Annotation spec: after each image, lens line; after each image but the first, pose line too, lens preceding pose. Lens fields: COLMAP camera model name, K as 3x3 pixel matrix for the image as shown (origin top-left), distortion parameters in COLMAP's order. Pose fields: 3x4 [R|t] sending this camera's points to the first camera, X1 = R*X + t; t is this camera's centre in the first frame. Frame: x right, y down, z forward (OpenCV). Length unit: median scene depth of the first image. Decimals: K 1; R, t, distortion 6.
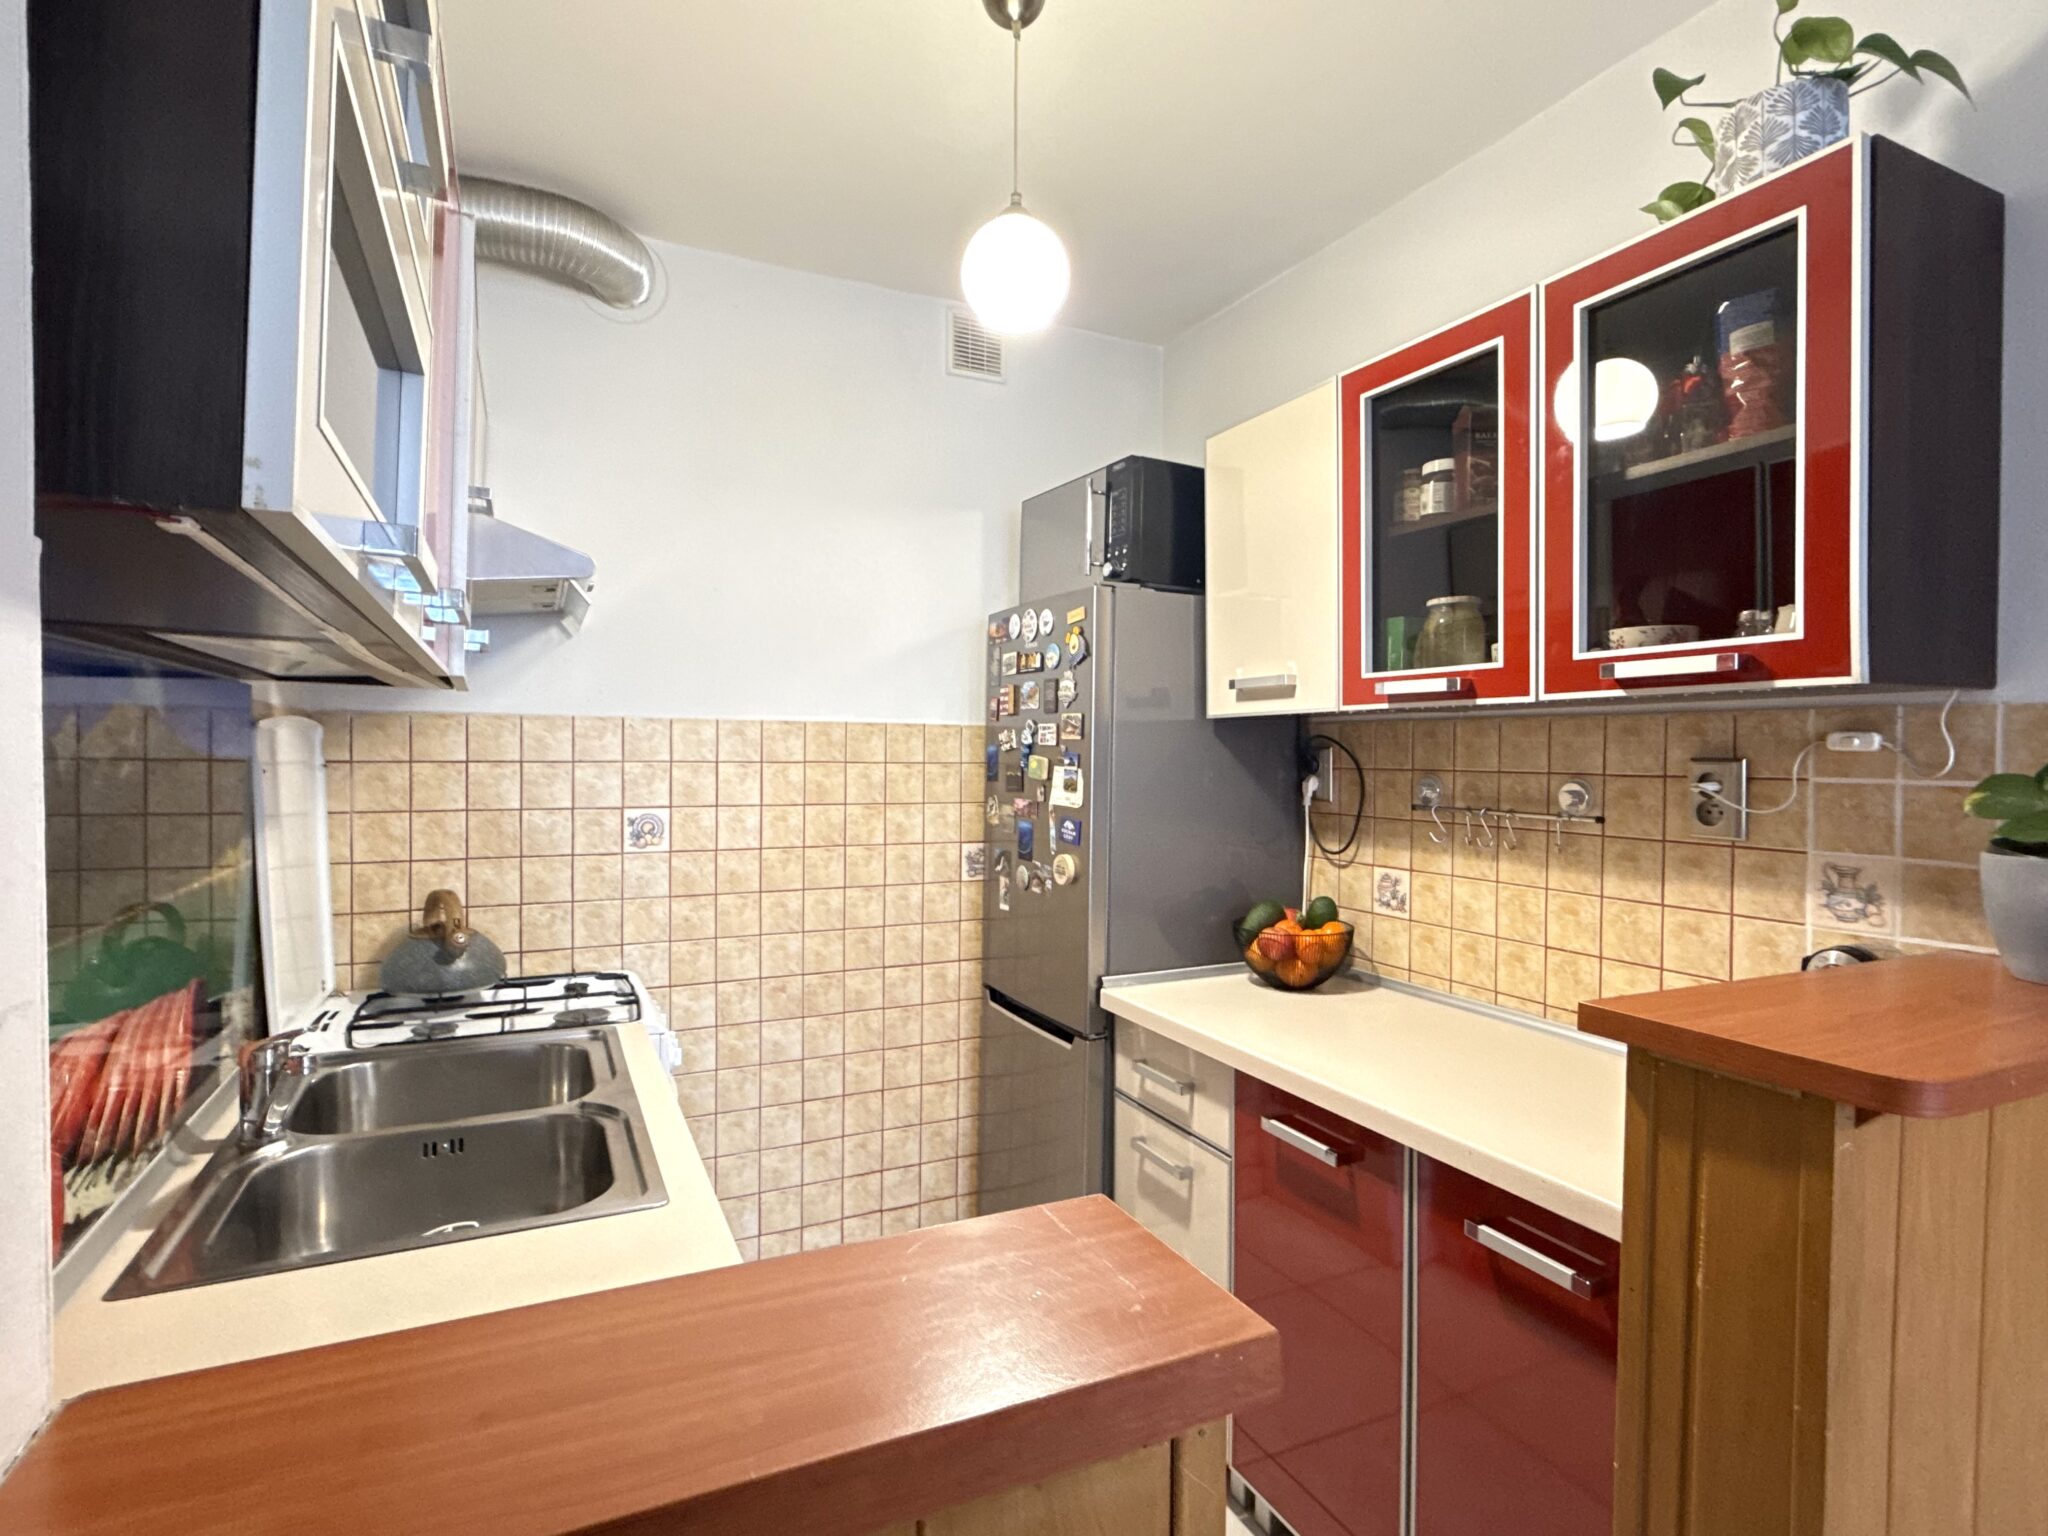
lens RADIAL K [[1030.2, 0, 1012.1], [0, 1030.2, 772.5], [0, 0, 1]] dist [-0.001284, -0.000659]
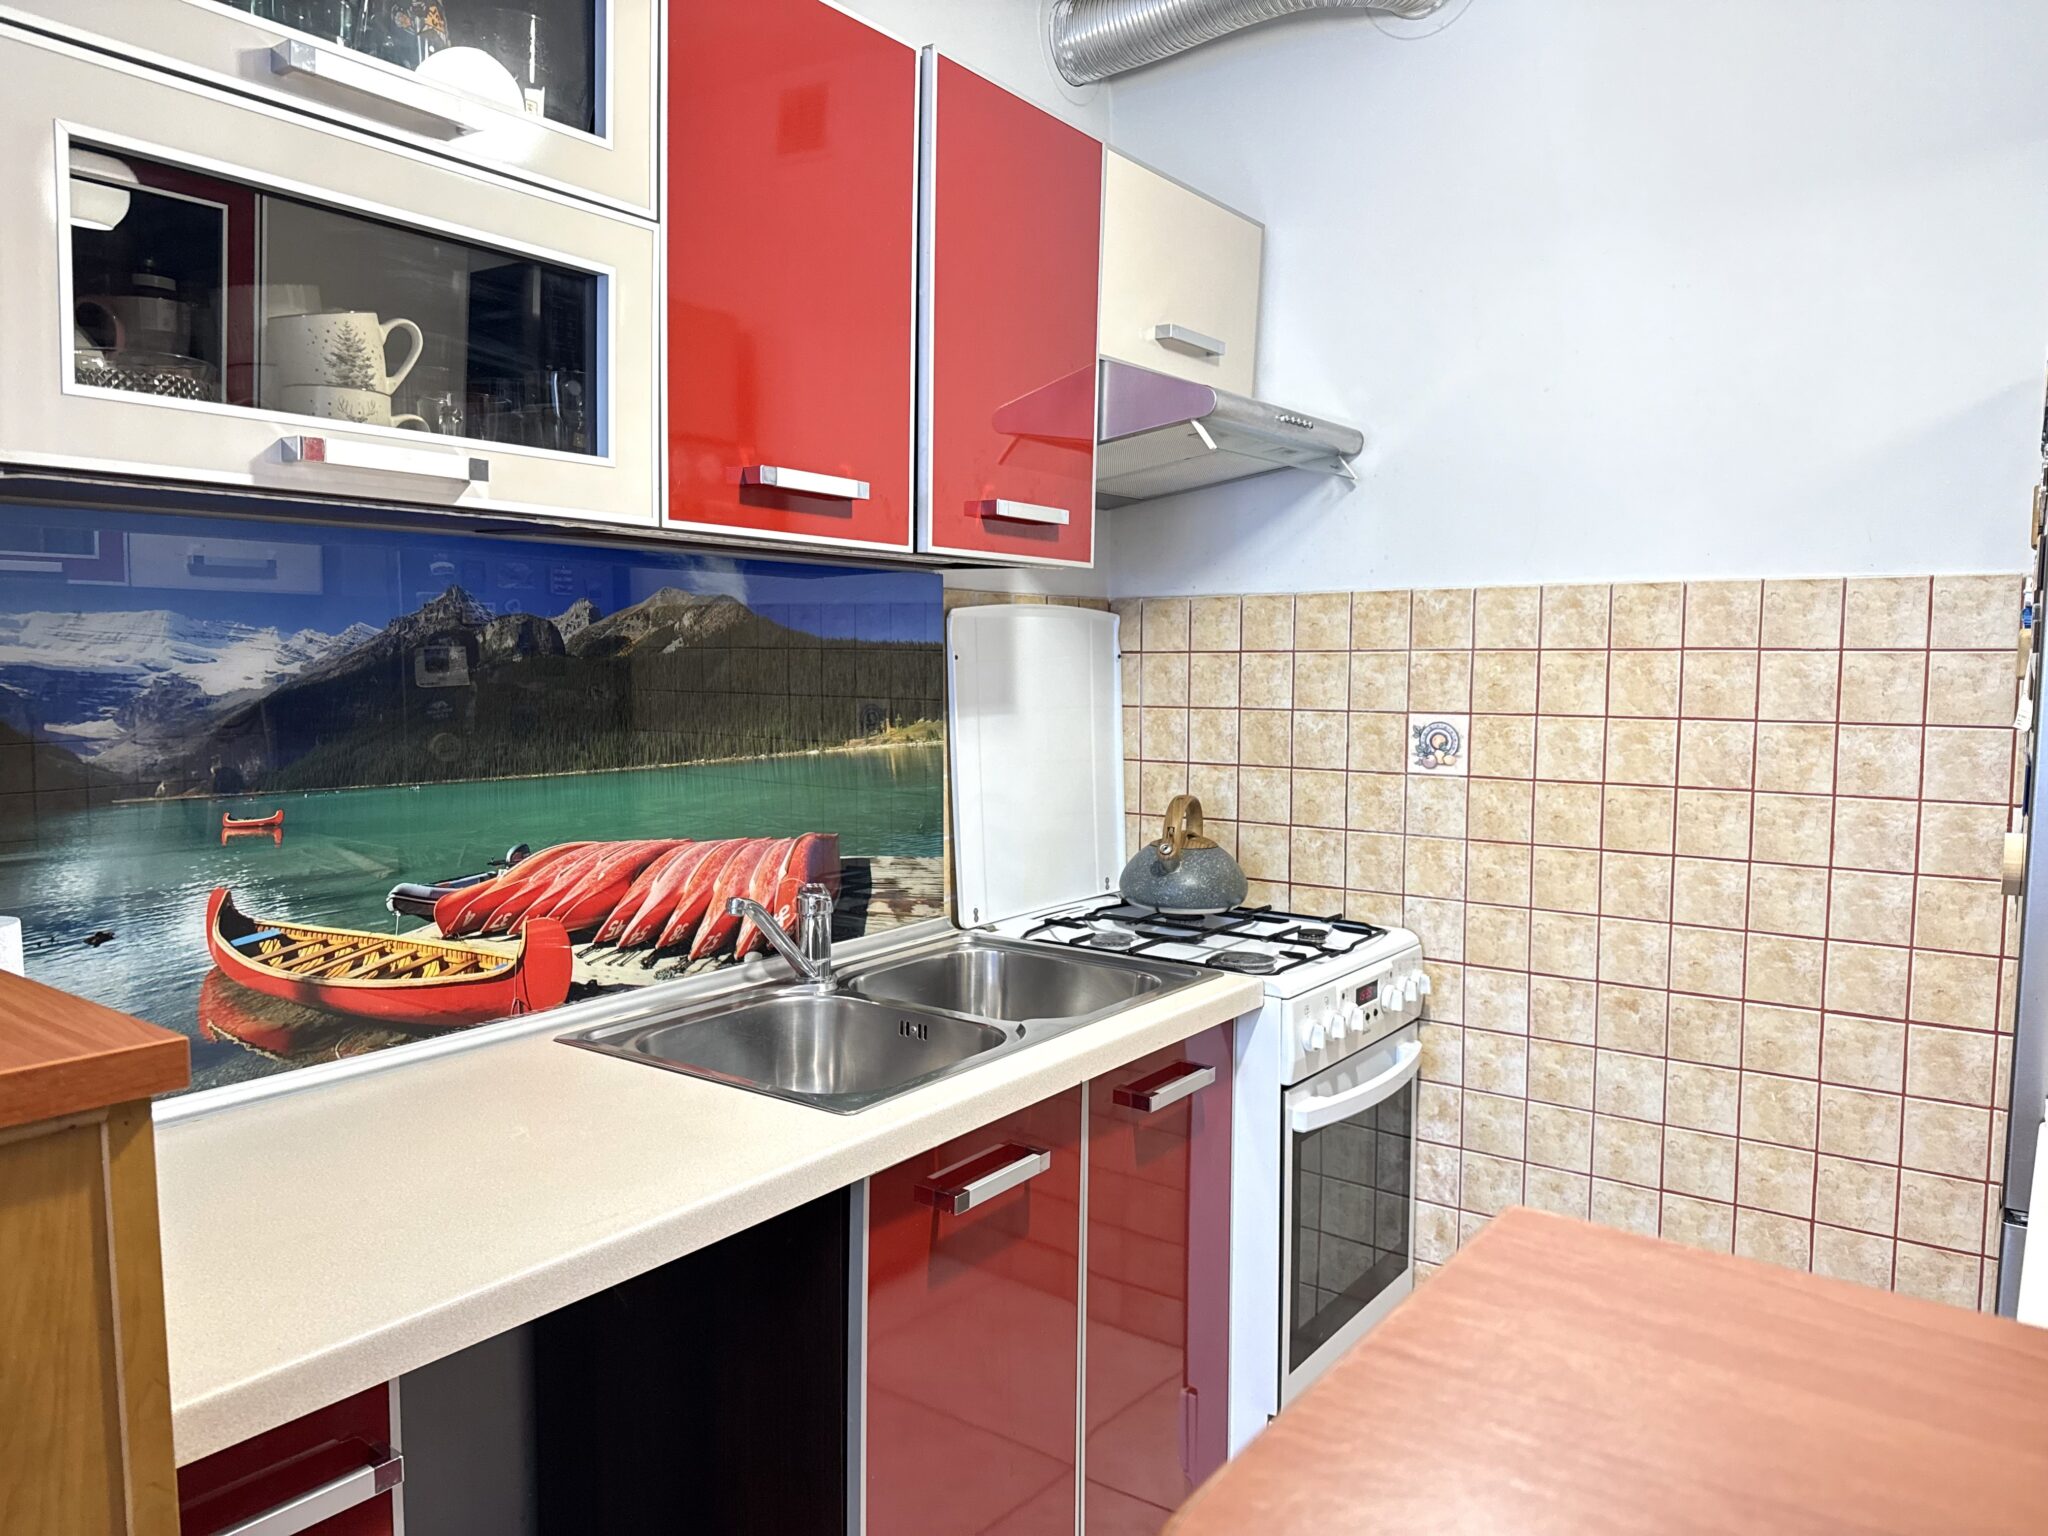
lens RADIAL K [[1415.9, 0, 1011.4], [0, 1415.9, 771.7], [0, 0, 1]] dist [0.141248, -0.260760]
pose [[0.468523, 0.064983, -0.881058, 0.411563], [-0.016259, 0.997756, 0.064944, 0.014936], [0.883302, -0.016103, 0.468529, 0.267603]]
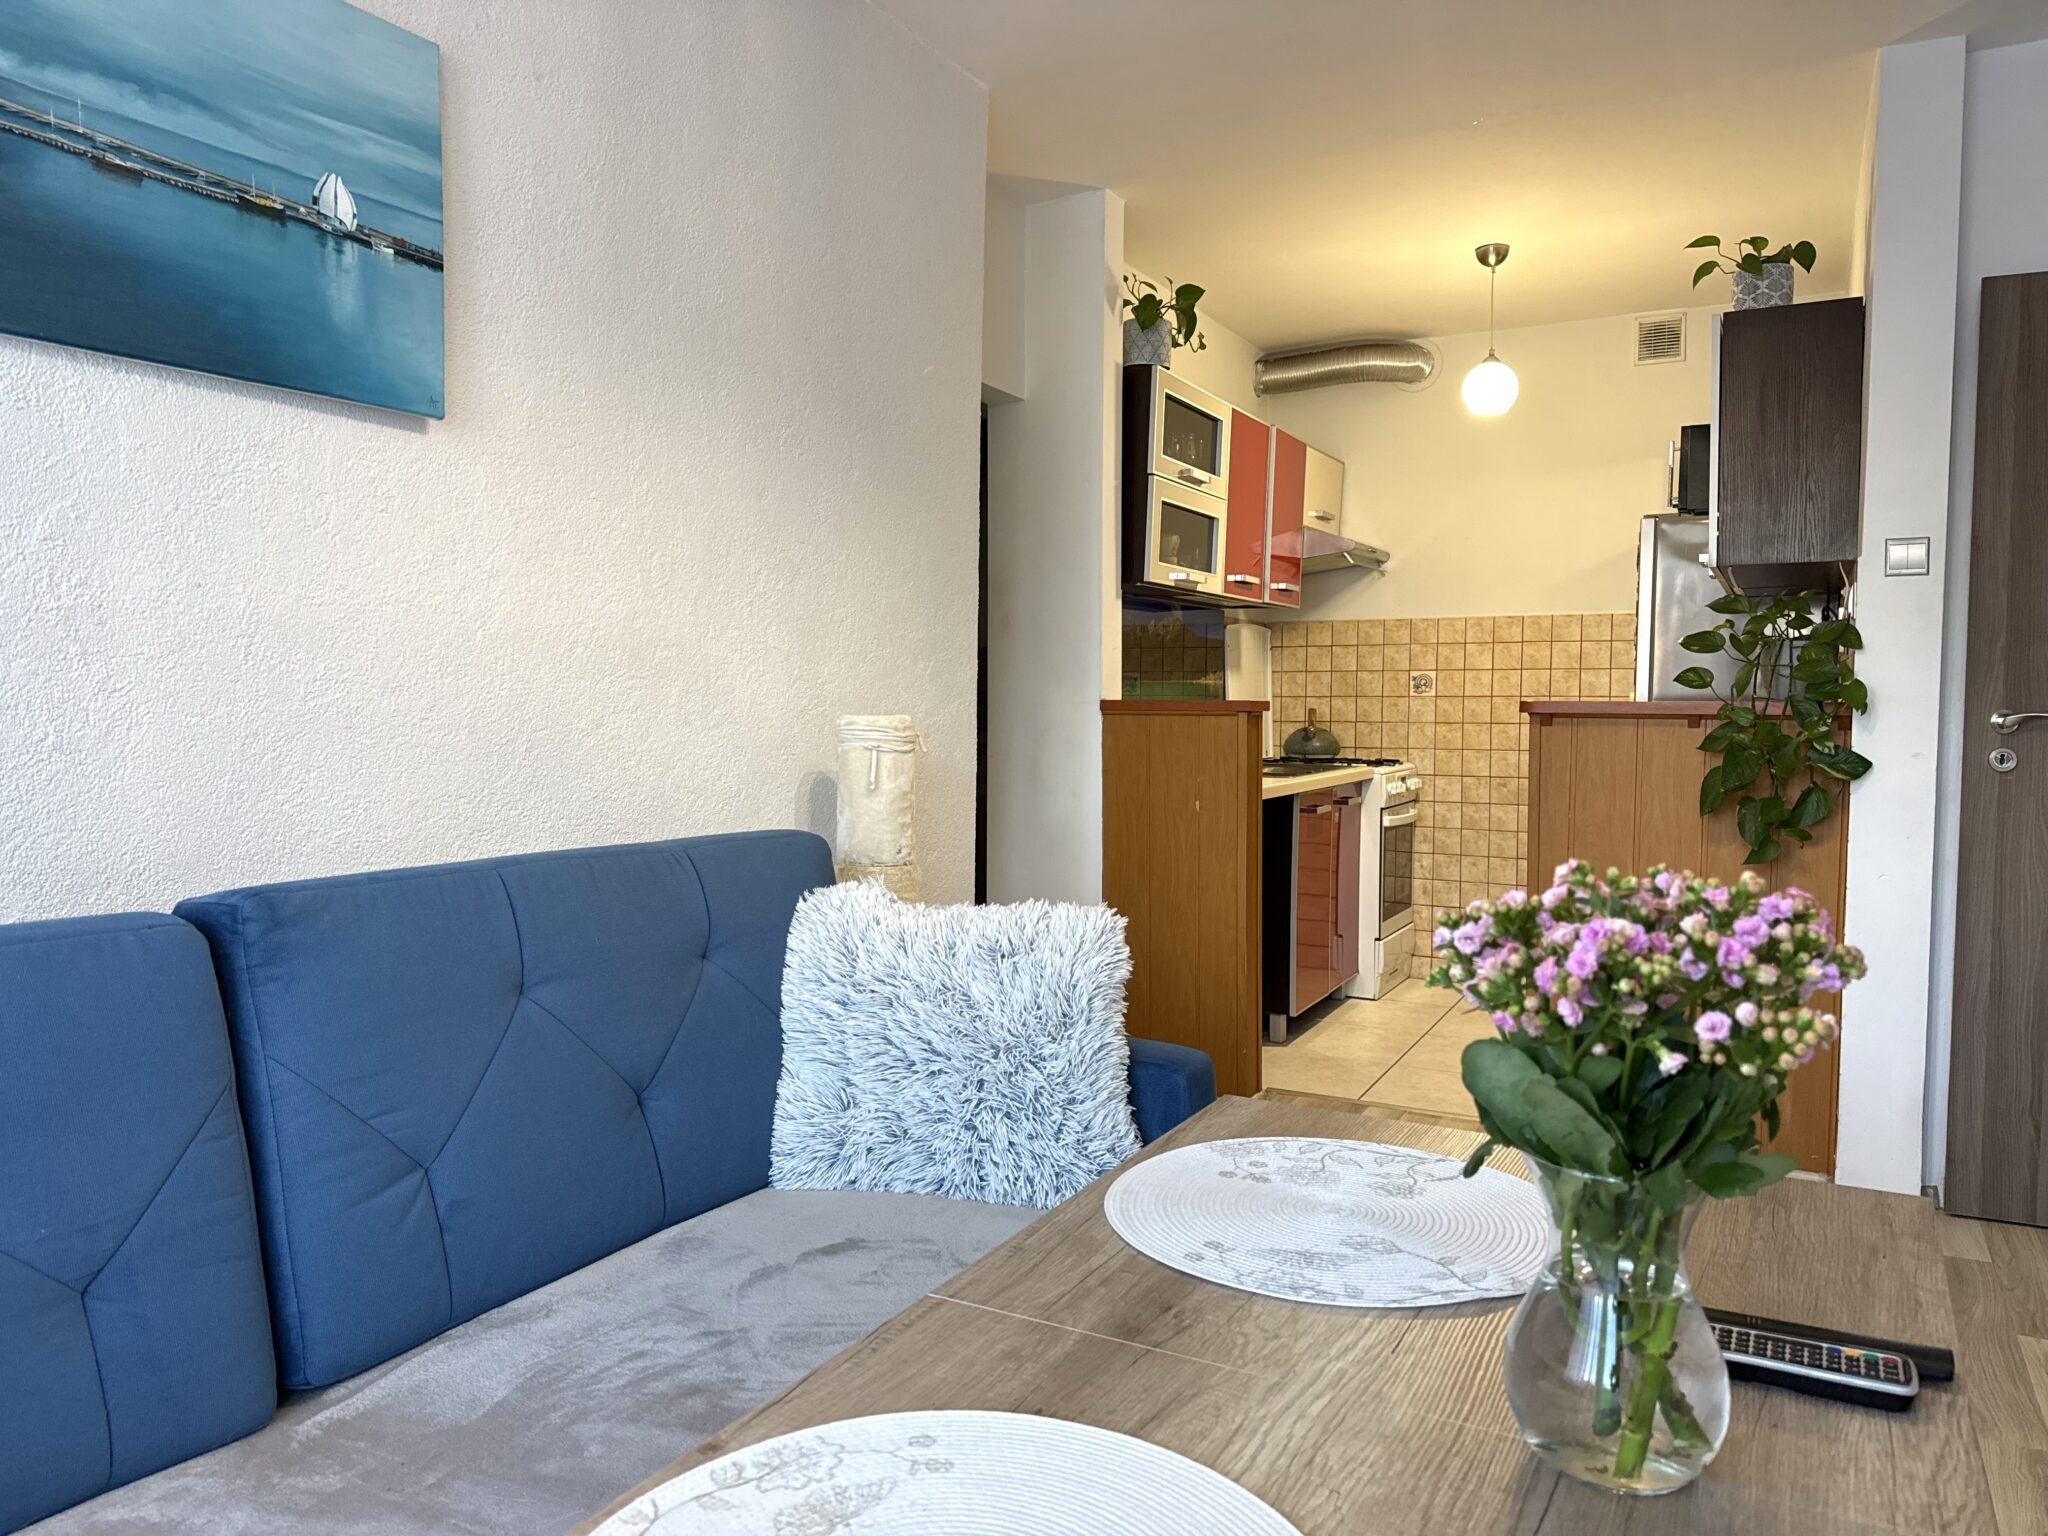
lens RADIAL K [[1430.4, 0, 1024.0], [0, 1430.4, 768.0], [0, 0, 1]] dist [0.145083, -0.004220]
pose [[0.600470, 0.034052, -0.798922, 1.241302], [-0.015791, 0.999403, 0.030729, 0.139059], [0.799491, -0.005836, 0.600650, -1.043651]]
